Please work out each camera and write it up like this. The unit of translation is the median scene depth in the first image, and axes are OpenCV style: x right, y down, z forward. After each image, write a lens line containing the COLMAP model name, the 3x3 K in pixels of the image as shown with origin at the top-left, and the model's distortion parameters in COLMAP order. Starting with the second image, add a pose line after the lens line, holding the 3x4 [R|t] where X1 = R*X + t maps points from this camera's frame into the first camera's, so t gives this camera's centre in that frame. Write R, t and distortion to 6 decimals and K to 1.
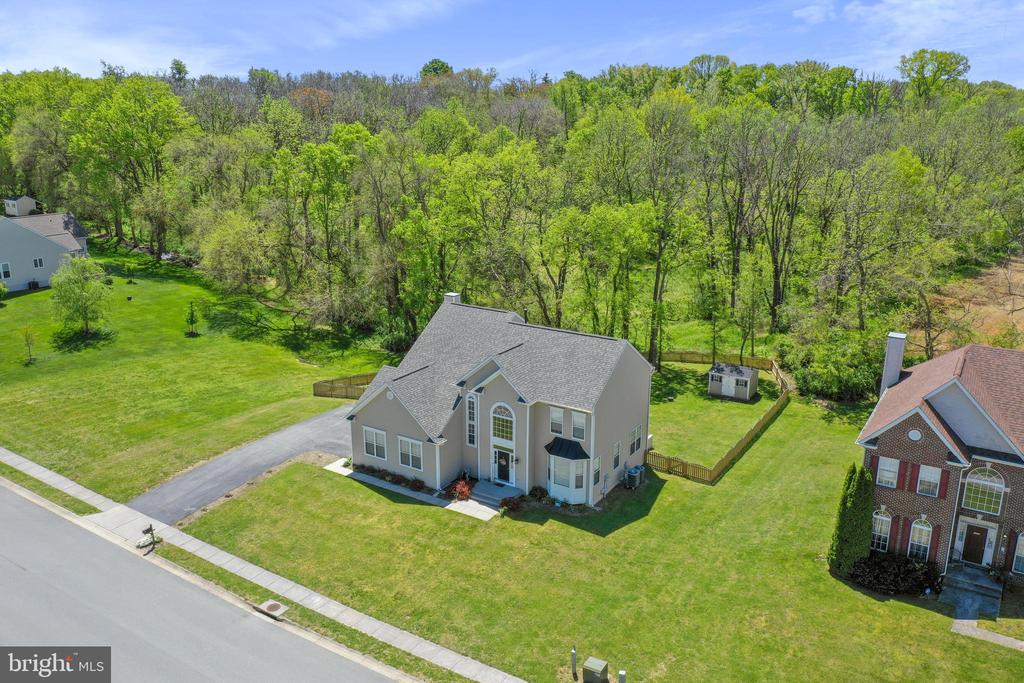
lens RADIAL K [[812.8, 0, 512.0], [0, 812.8, 341.5], [0, 0, 1]] dist [-0.013461, -0.003384]
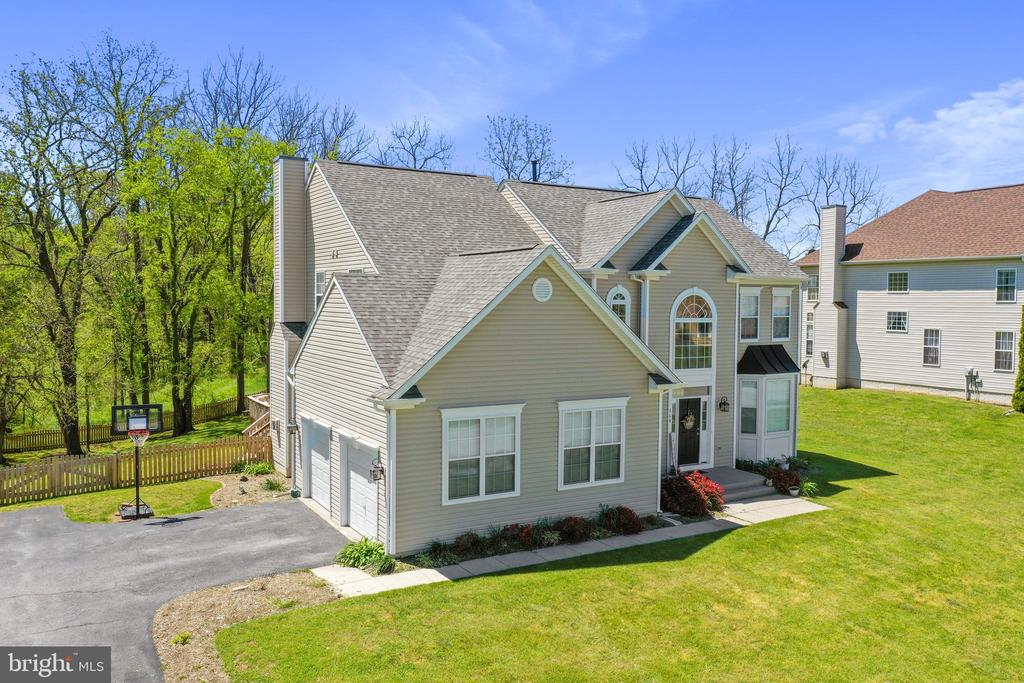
lens RADIAL K [[812.8, 0, 512.0], [0, 812.8, 341.5], [0, 0, 1]] dist [-0.013461, -0.003384]
pose [[0.453714, -0.046393, 0.889939, -0.486209], [0.239613, 0.968218, -0.071687, 0.113406], [-0.858329, 0.245766, 0.450410, 0.876153]]
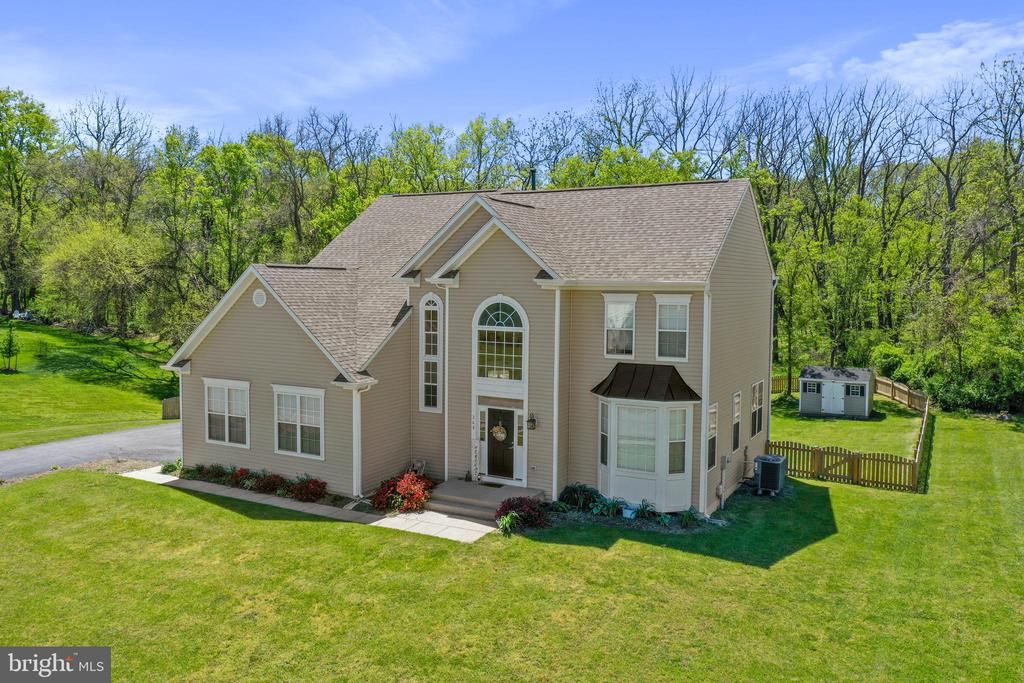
lens RADIAL K [[812.8, 0, 512.0], [0, 812.8, 341.5], [0, 0, 1]] dist [-0.013461, -0.003384]
pose [[0.997807, 0.000964, 0.066177, -0.035155], [0.012704, 0.978509, -0.205812, 0.195058], [-0.064954, 0.206201, 0.976351, 0.546303]]
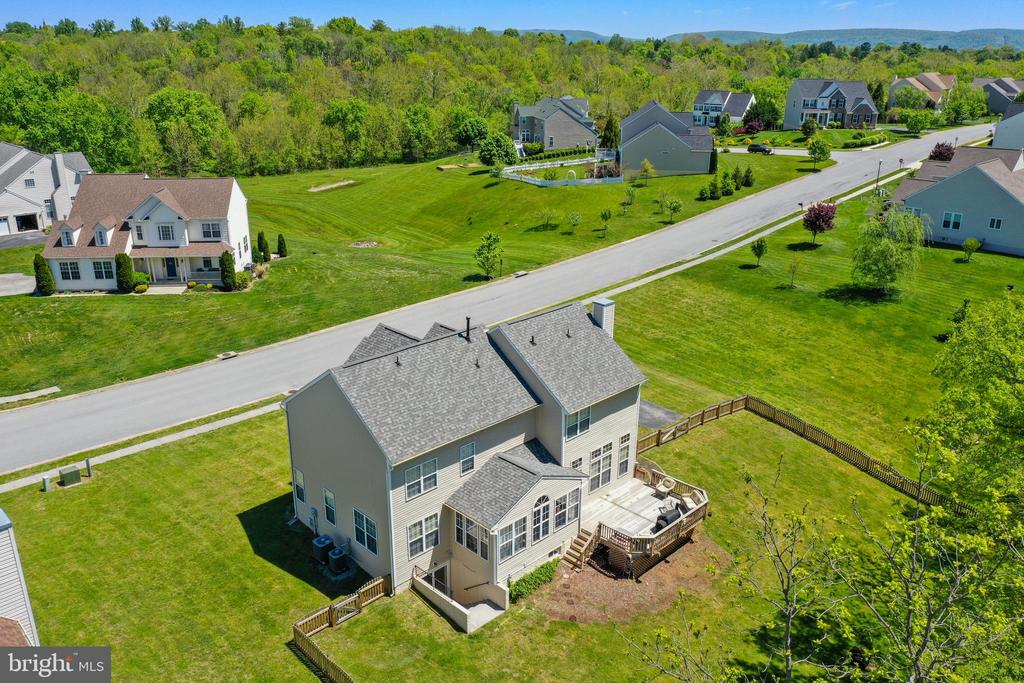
lens RADIAL K [[812.8, 0, 512.0], [0, 812.8, 341.5], [0, 0, 1]] dist [-0.013461, -0.003384]
pose [[-0.220382, 0.333561, -0.916607, 0.764250], [-0.271012, 0.881772, 0.386044, -0.351755], [0.937008, 0.333488, -0.103928, 1.222629]]
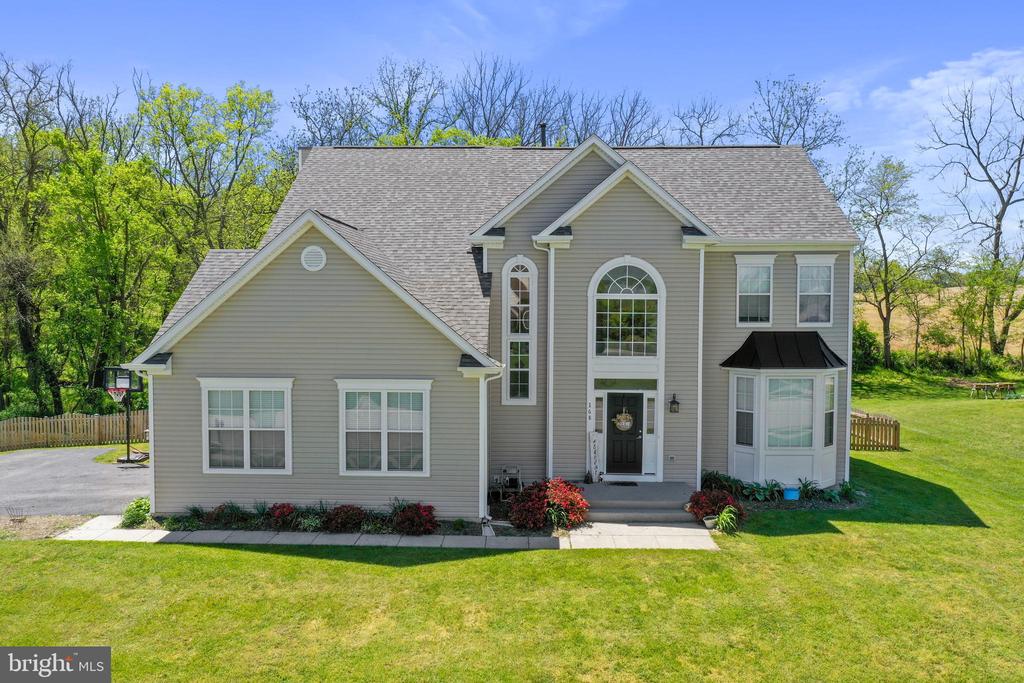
lens RADIAL K [[812.8, 0, 512.0], [0, 812.8, 341.5], [0, 0, 1]] dist [-0.013461, -0.003384]
pose [[0.860358, -0.030581, 0.508772, -0.256759], [0.141925, 0.973093, -0.181512, 0.176300], [-0.489532, 0.228373, 0.841549, 0.701597]]
